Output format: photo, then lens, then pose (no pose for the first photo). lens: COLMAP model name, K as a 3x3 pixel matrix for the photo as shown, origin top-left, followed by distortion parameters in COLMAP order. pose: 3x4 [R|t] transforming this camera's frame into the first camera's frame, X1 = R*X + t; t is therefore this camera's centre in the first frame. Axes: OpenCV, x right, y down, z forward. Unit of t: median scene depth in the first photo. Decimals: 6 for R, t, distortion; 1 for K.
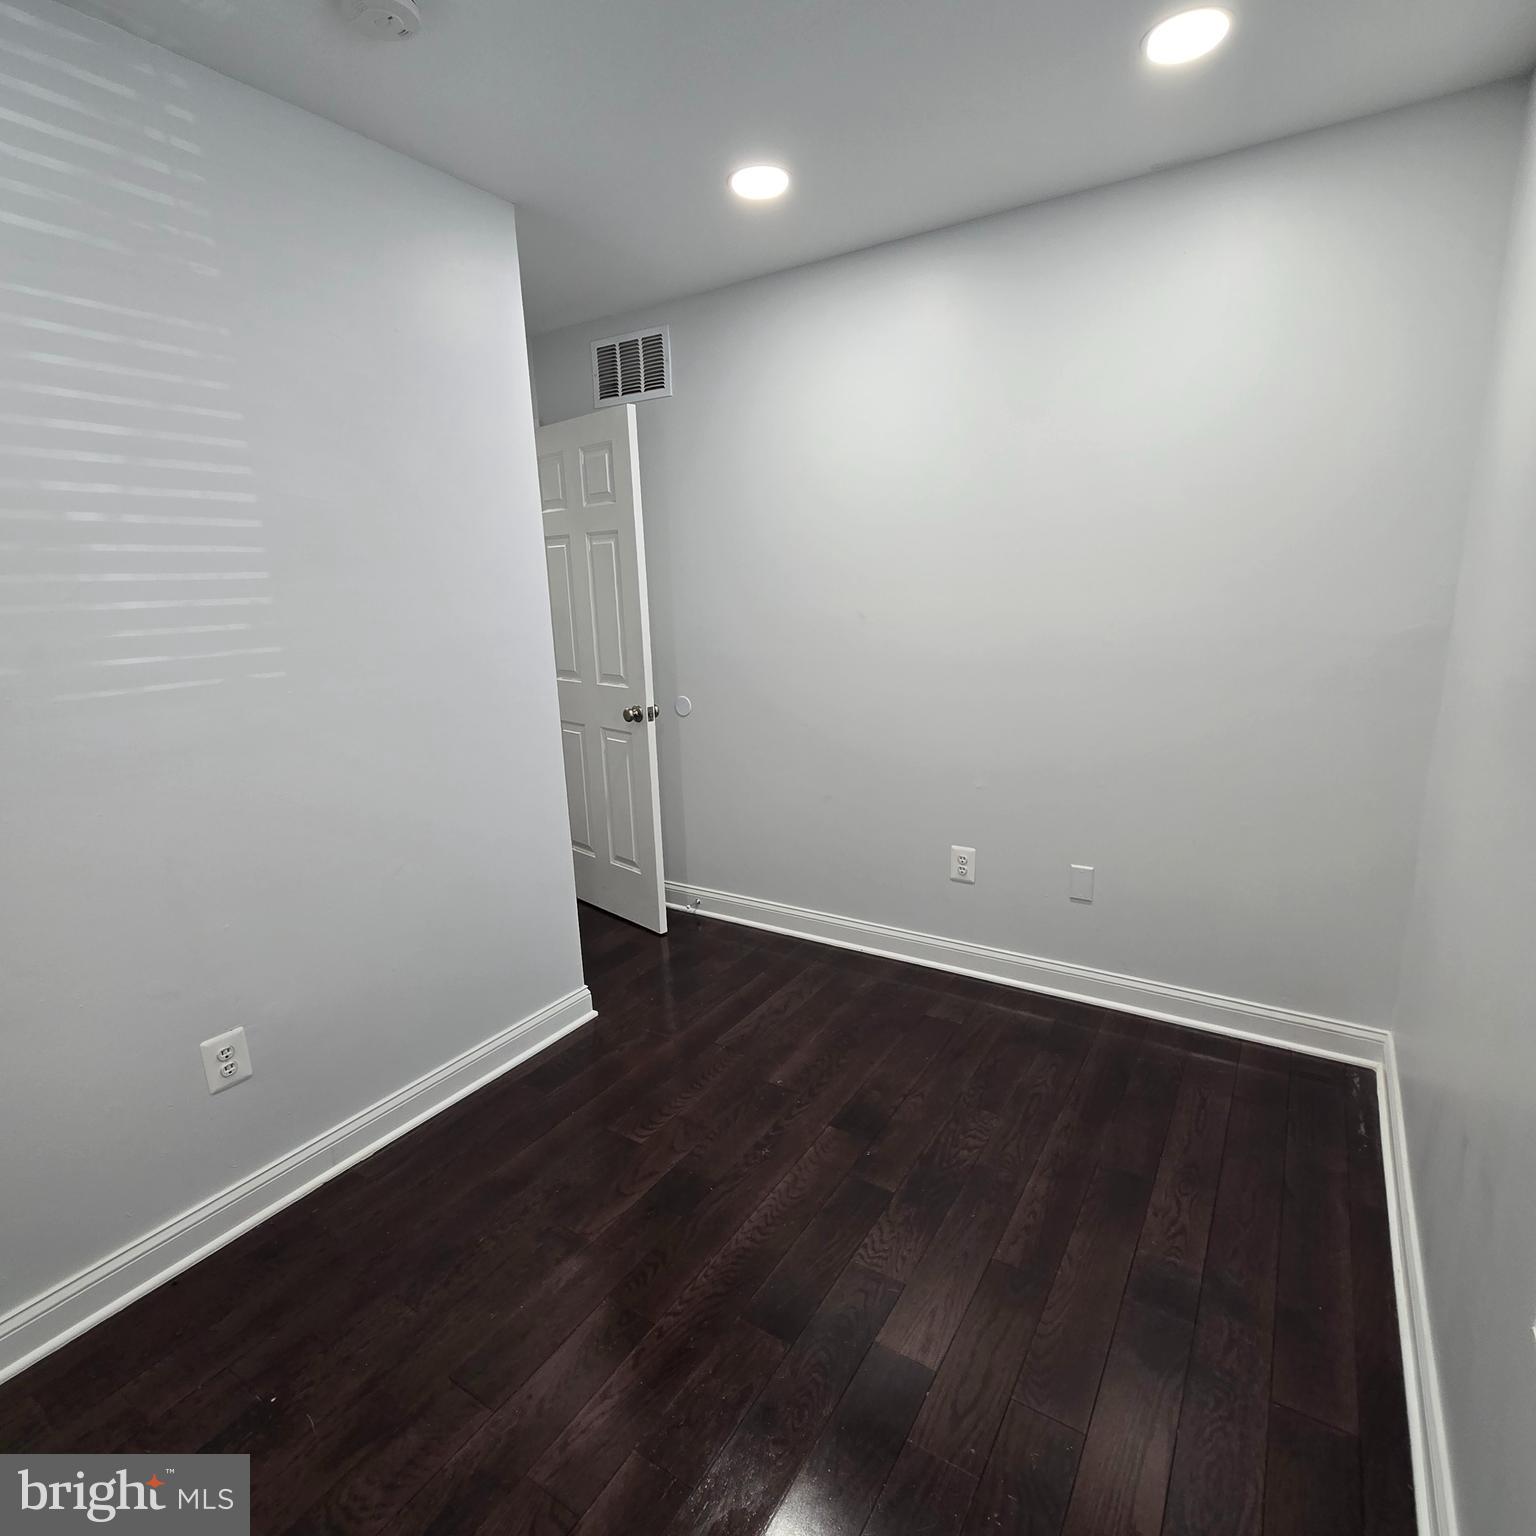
lens RADIAL K [[833.5, 0, 768.0], [0, 833.5, 768.0], [0, 0, 1]] dist [-0.001603, -0.000049]
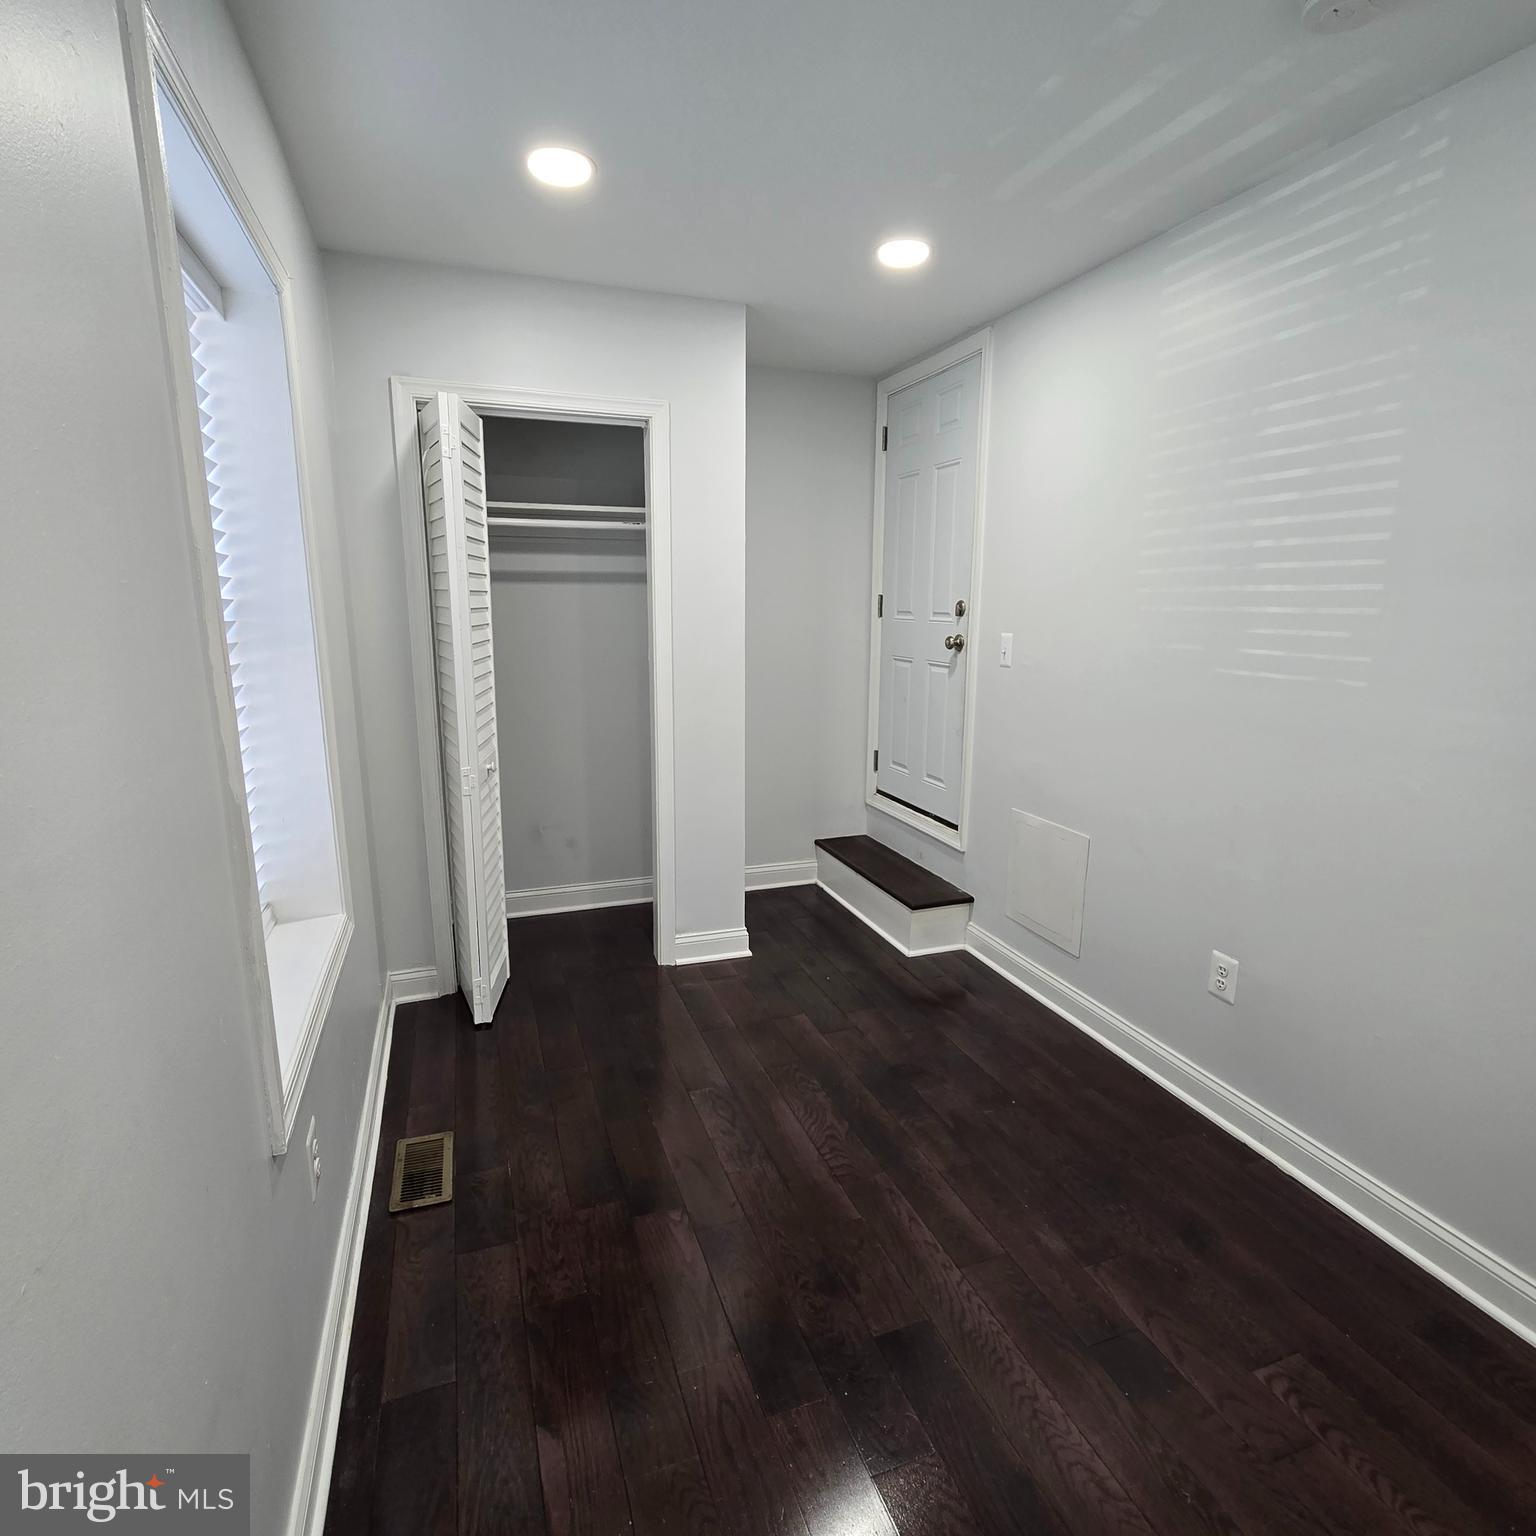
lens RADIAL K [[833.5, 0, 768.0], [0, 833.5, 768.0], [0, 0, 1]] dist [-0.001603, -0.000049]
pose [[-0.602754, 0.182264, -0.776831, 0.754866], [-0.168189, 0.922668, 0.346982, -0.286957], [0.780000, 0.339799, -0.525487, 1.158195]]
